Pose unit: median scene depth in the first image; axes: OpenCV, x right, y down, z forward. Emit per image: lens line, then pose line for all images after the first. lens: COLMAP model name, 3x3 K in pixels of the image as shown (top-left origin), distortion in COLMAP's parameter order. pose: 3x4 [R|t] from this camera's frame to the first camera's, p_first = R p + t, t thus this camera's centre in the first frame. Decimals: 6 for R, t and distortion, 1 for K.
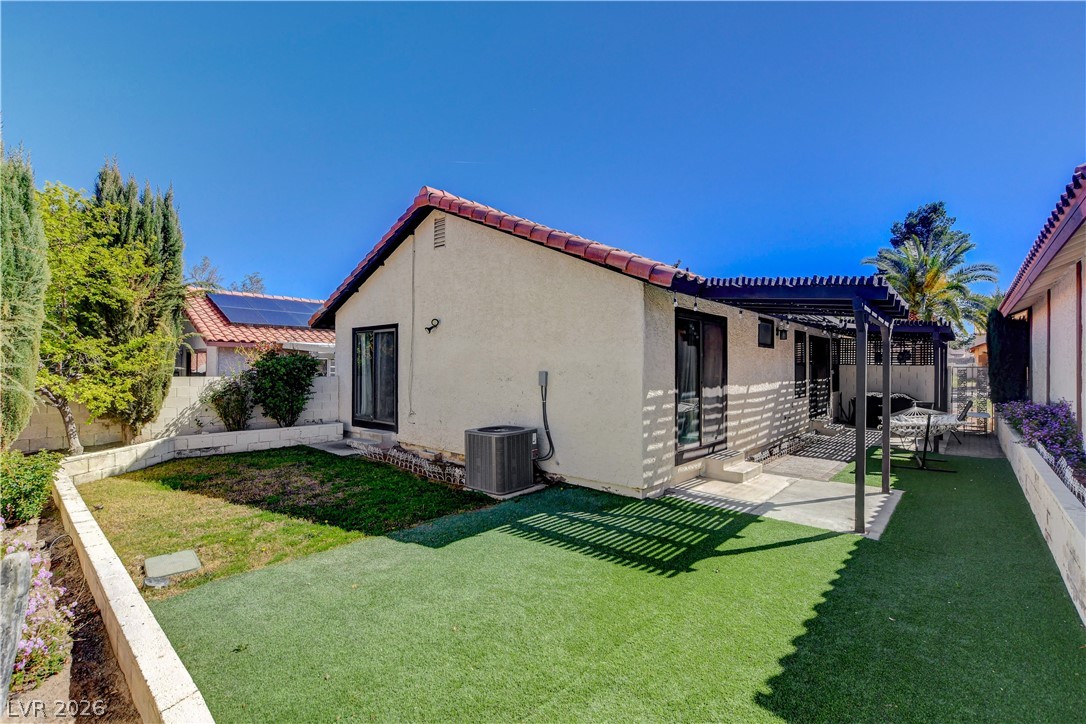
lens RADIAL K [[472.7, 0, 541.1], [0, 472.7, 362.5], [0, 0, 1]] dist [-0.005507, -0.000089]
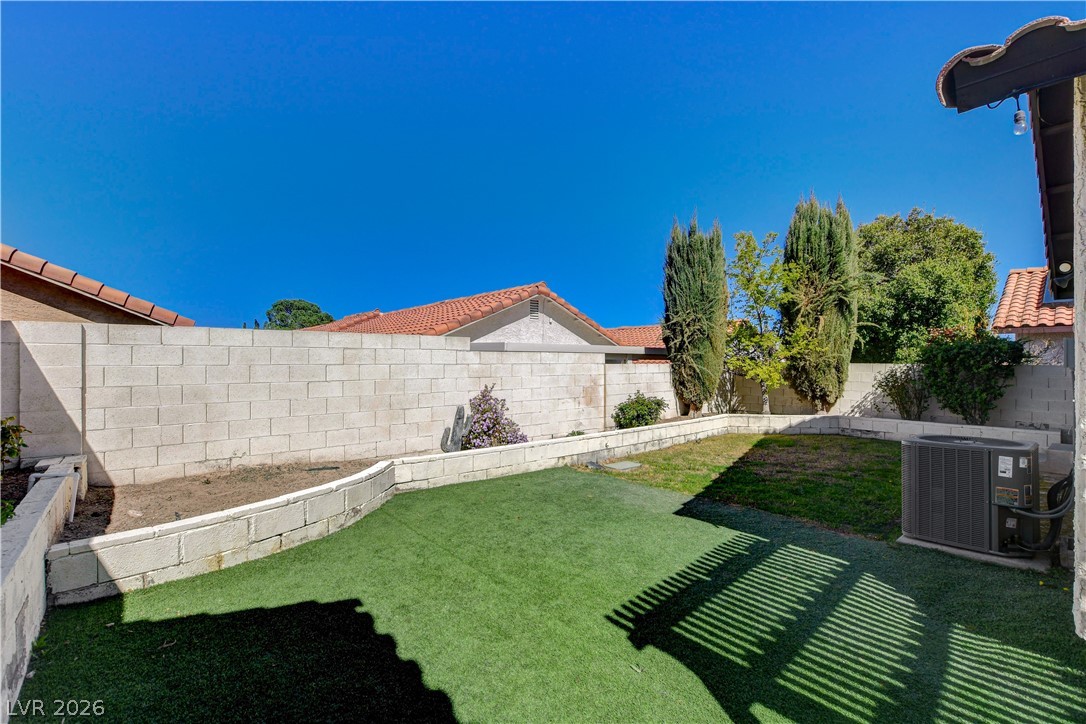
lens RADIAL K [[492.1, 0, 571.4], [0, 492.1, 365.7], [0, 0, 1]] dist [-0.018050, -0.000388]
pose [[-0.104050, -0.006367, -0.994552, 0.761109], [0.005162, 0.999963, -0.006942, 0.070194], [0.994559, -0.005856, -0.104013, 0.786729]]
